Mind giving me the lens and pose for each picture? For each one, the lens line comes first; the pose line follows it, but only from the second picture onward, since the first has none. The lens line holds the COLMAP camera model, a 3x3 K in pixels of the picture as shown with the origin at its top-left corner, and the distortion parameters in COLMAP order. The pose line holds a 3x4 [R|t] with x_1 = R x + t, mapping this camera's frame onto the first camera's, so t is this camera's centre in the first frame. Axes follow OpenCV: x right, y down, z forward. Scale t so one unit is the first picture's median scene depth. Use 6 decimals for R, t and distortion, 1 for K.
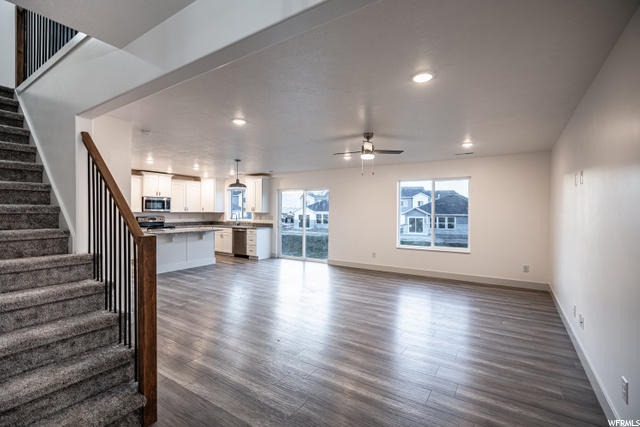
lens RADIAL K [[296.2, 0, 317.9], [0, 296.2, 209.0], [0, 0, 1]] dist [-0.004252, 0.001786]
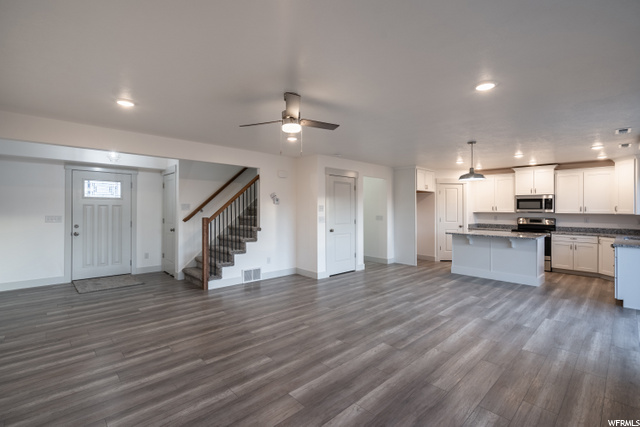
lens RADIAL K [[296.2, 0, 319.3], [0, 296.2, 207.6], [0, 0, 1]] dist [-0.004252, 0.001786]
pose [[-0.173006, -0.013688, -0.984826, 0.375861], [-0.002047, 0.999906, -0.013538, 0.008050], [0.984919, -0.000326, -0.173018, 0.533474]]
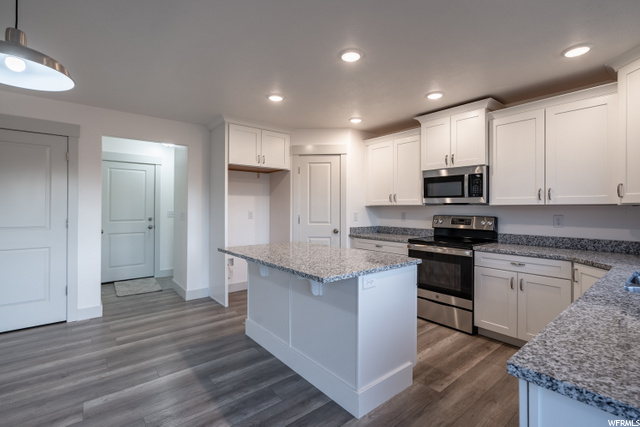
lens RADIAL K [[296.2, 0, 320.4], [0, 296.2, 208.1], [0, 0, 1]] dist [-0.004252, 0.001786]
pose [[-0.245494, -0.009196, -0.969354, -0.103513], [0.001034, 0.999952, -0.009748, 0.017969], [0.969397, -0.003396, -0.245473, 0.902554]]
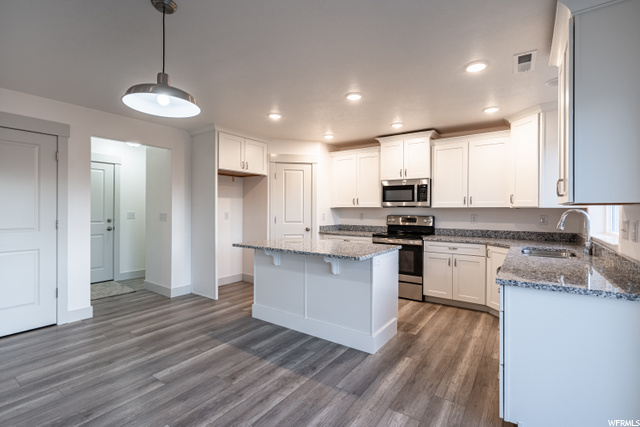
lens RADIAL K [[296.2, 0, 319.7], [0, 296.2, 212.7], [0, 0, 1]] dist [-0.004252, 0.001786]
pose [[0.022346, 0.001093, -0.999750, -0.010731], [0.001615, 0.999998, 0.001130, 0.018676], [0.999749, -0.001640, 0.022344, 0.814853]]
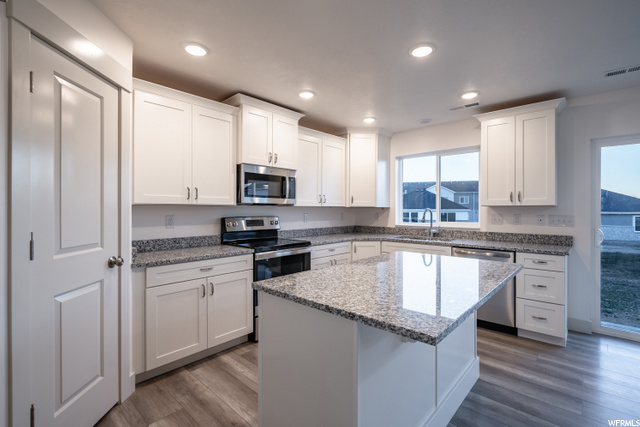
lens RADIAL K [[296.2, 0, 322.9], [0, 296.2, 212.1], [0, 0, 1]] dist [-0.004252, 0.001786]
pose [[0.995679, -0.004172, -0.092766, -0.427040], [0.005648, 0.999861, 0.015661, 0.012948], [0.092688, -0.016117, 0.995565, 0.603646]]
